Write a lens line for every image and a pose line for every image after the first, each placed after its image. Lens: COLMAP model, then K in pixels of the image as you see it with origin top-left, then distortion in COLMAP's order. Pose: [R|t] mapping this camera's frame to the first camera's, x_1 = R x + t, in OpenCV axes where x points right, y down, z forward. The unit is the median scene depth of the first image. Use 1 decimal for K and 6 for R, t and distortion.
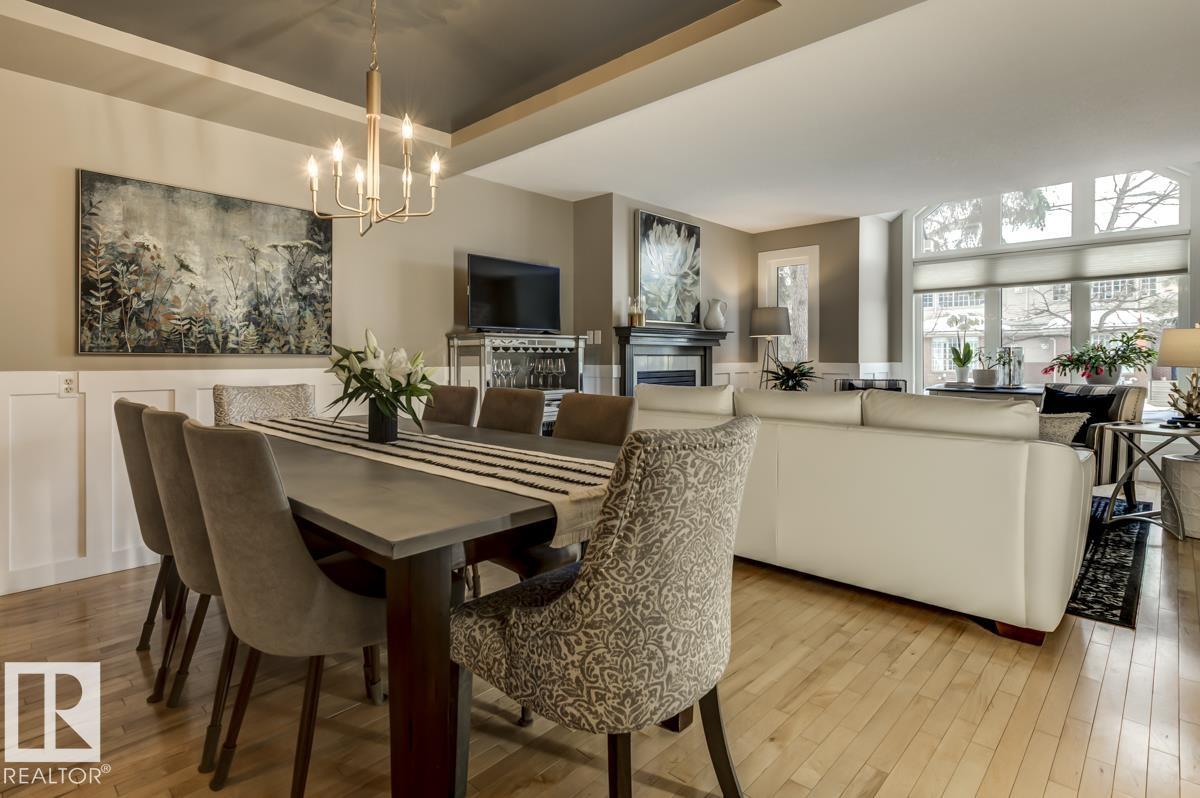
lens RADIAL K [[602.9, 0, 562.8], [0, 602.9, 360.8], [0, 0, 1]] dist [0.015566, -0.001008]
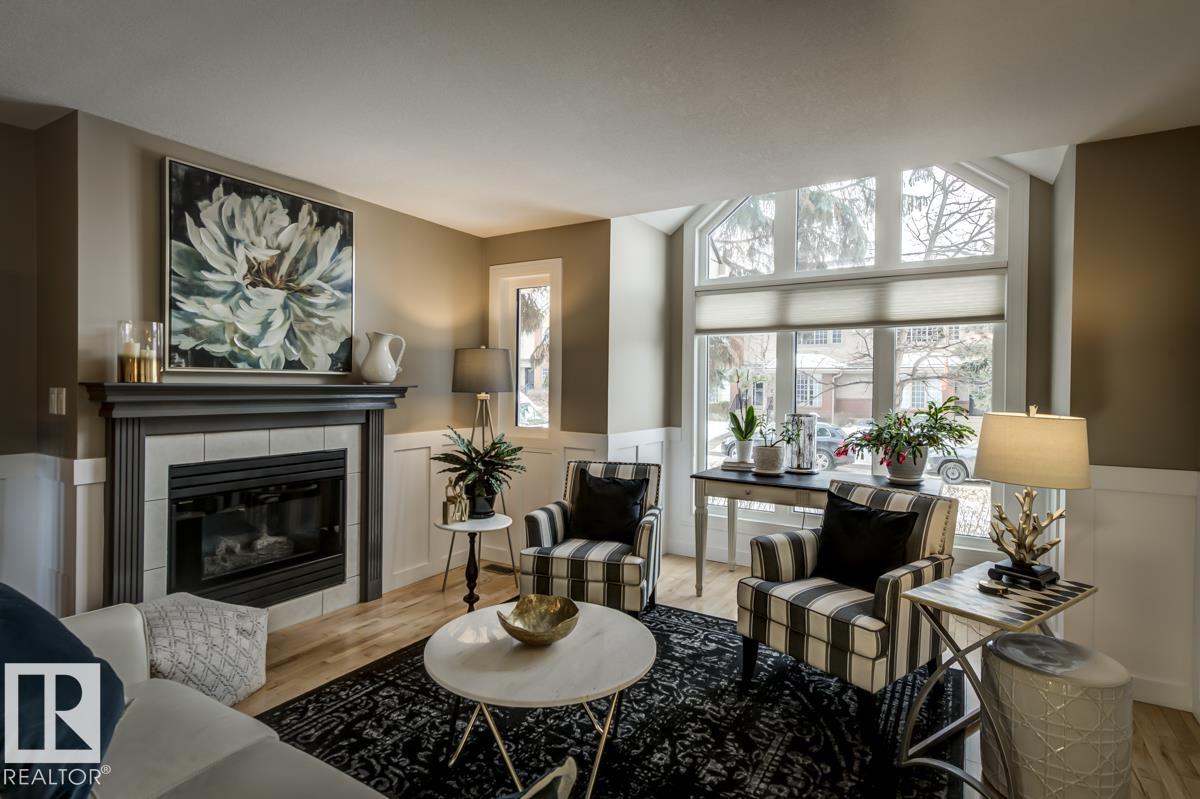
lens RADIAL K [[600.9, 0, 607.1], [0, 600.9, 390.0], [0, 0, 1]] dist [0.017452, -0.001898]
pose [[0.969873, 0.010683, 0.243377, 0.527944], [-0.011559, 0.999931, 0.002174, -0.077438], [-0.243337, -0.004922, 0.969929, 0.567000]]
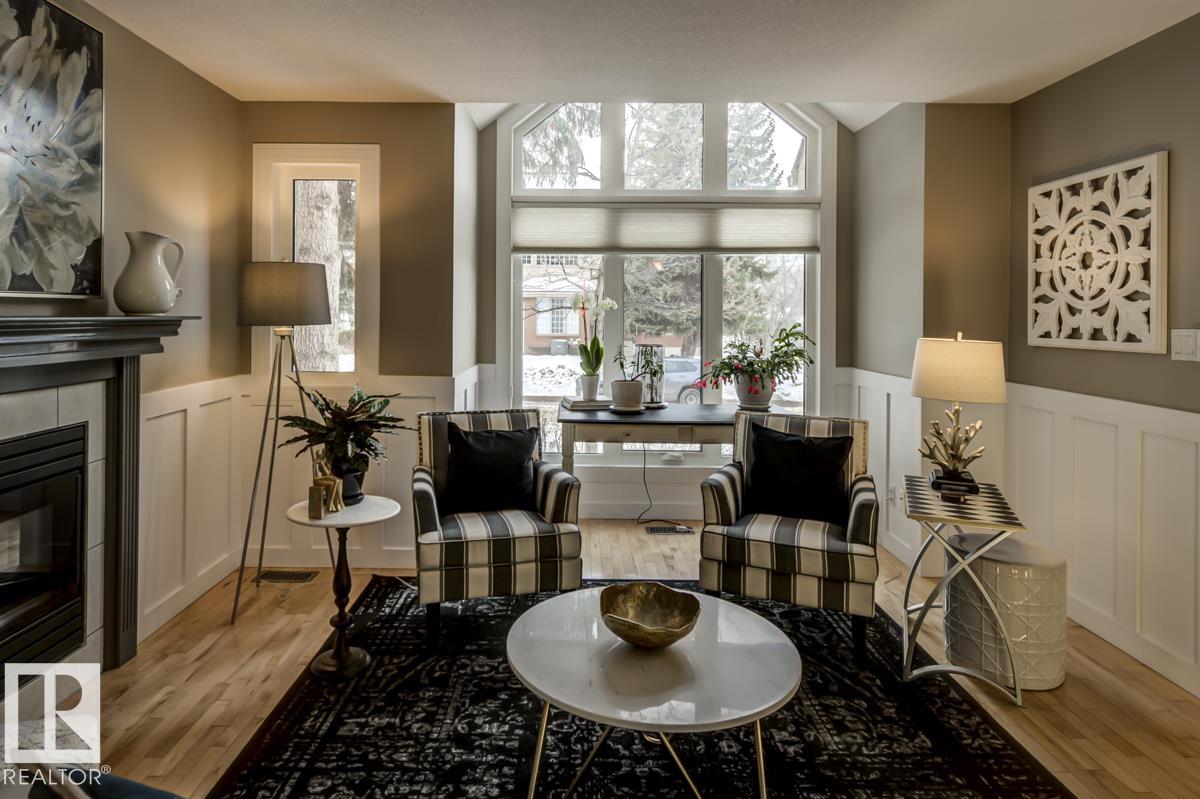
lens RADIAL K [[704.4, 0, 563.3], [0, 704.4, 314.2], [0, 0, 1]] dist [0.016186, -0.002605]
pose [[0.715058, 0.005877, 0.699041, 0.203064], [-0.004724, 0.999982, -0.003575, -0.080691], [-0.699050, -0.000746, 0.715073, 0.794039]]
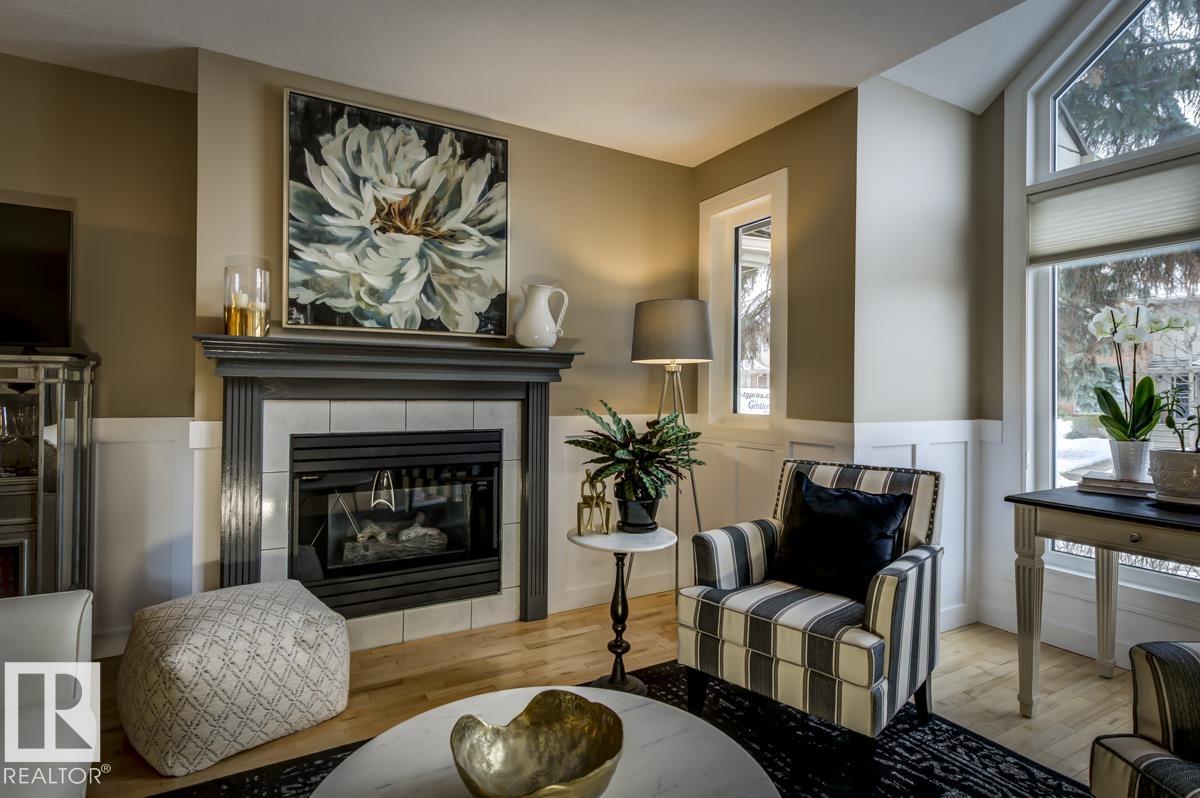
lens RADIAL K [[616.8, 0, 608.7], [0, 616.8, 388.6], [0, 0, 1]] dist [0.006321, -0.000640]
pose [[0.967609, 0.008976, -0.252293, 0.700564], [-0.012085, 0.999869, -0.010775, -0.022881], [0.252164, 0.013475, 0.967591, 0.859881]]
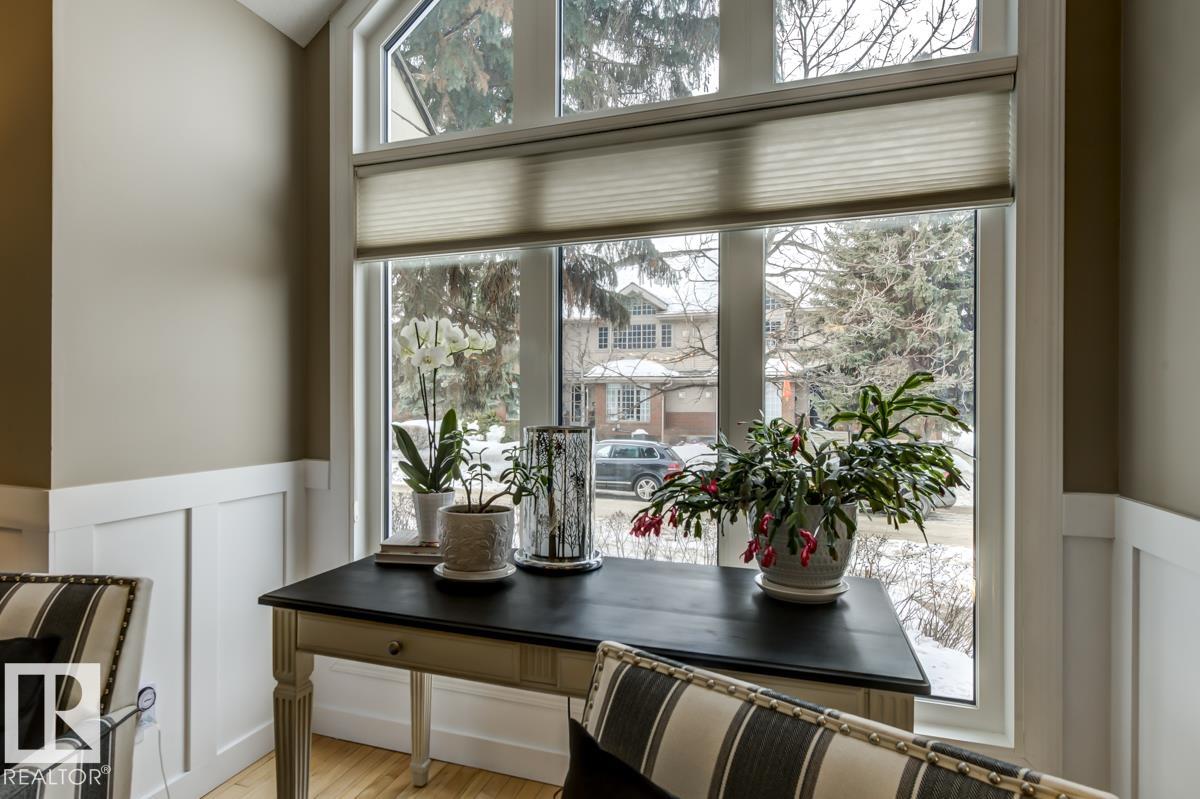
lens RADIAL K [[692.3, 0, 534.8], [0, 692.3, 405.8], [0, 0, 1]] dist [0.001554, 0.001960]
pose [[0.913533, 0.003160, 0.406753, 0.903467], [-0.003501, 0.999994, 0.000093, -0.051304], [-0.406750, -0.001509, 0.913538, 1.066535]]
